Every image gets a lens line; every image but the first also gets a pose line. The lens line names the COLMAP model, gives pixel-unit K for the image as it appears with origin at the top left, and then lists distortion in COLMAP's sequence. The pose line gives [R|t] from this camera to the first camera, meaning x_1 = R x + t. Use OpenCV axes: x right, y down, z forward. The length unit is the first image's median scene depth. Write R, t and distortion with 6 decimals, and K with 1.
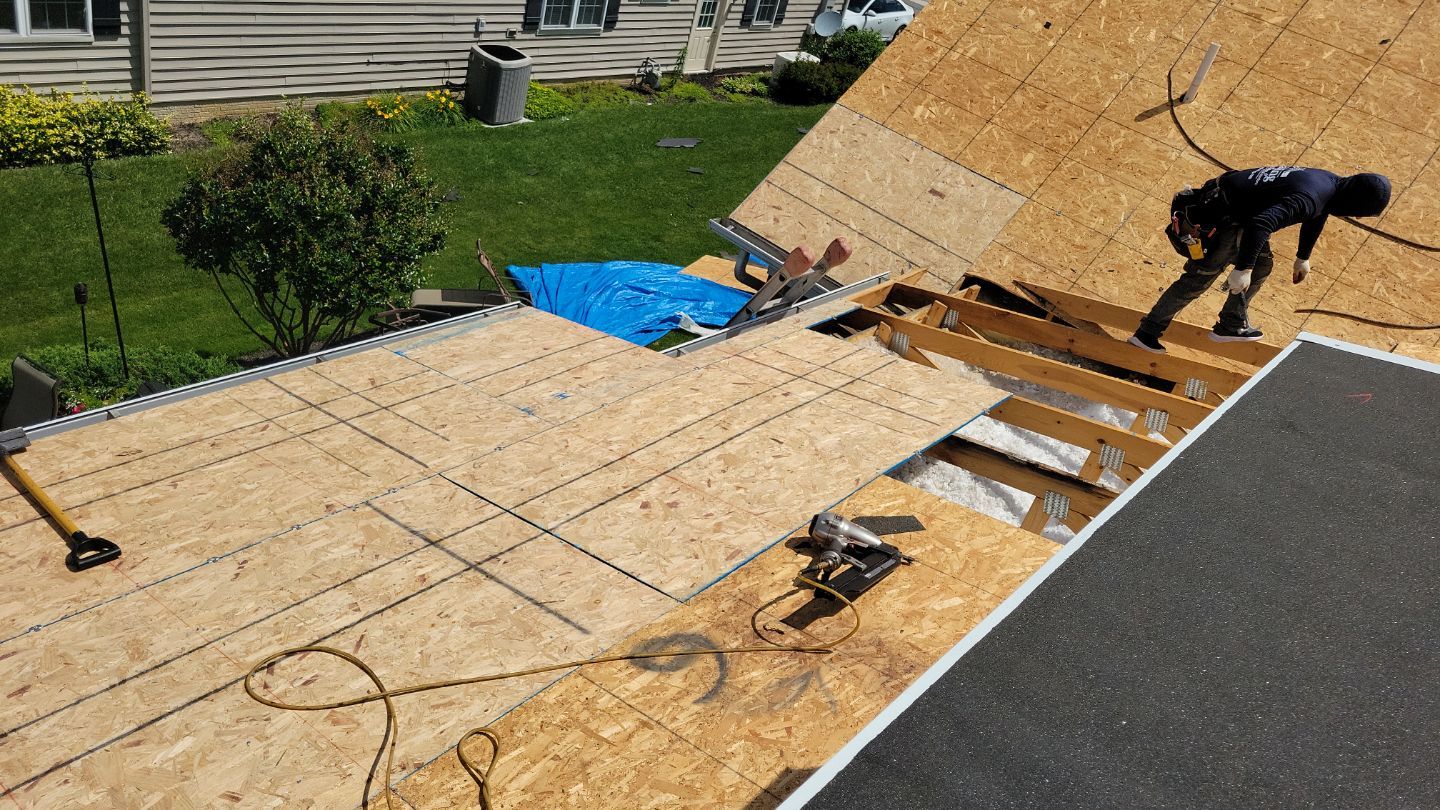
lens RADIAL K [[1058.5, 0, 720.0], [0, 1058.5, 405.0], [0, 0, 1]] dist [0.039148, -0.000671]
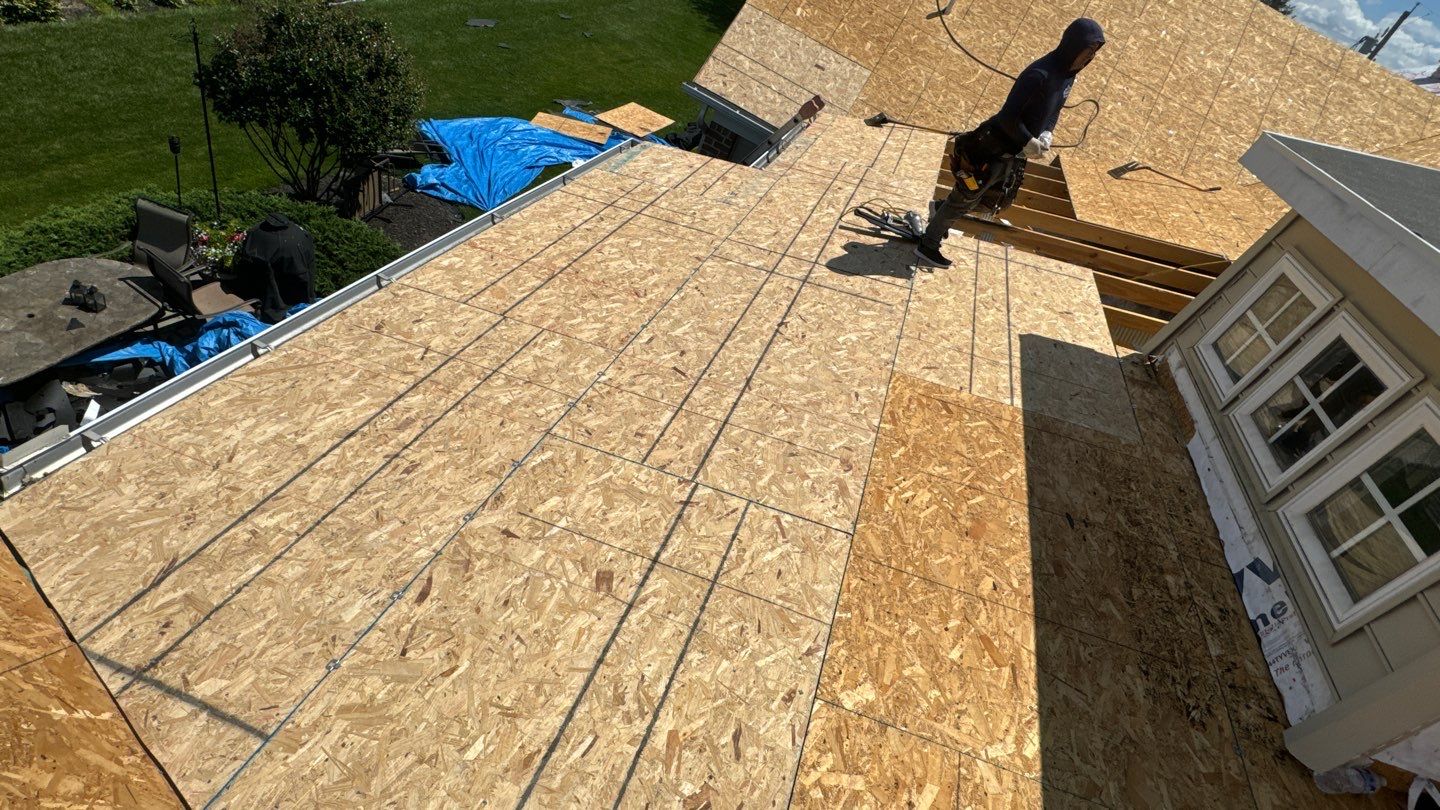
lens RADIAL K [[695.6, 0, 720.0], [0, 695.6, 405.0], [0, 0, 1]] dist [-0.002817, -0.000162]
pose [[0.936100, -0.139177, 0.323028, -0.356236], [0.053011, 0.963720, 0.261599, 0.015415], [-0.347717, -0.227759, 0.909516, -0.046770]]
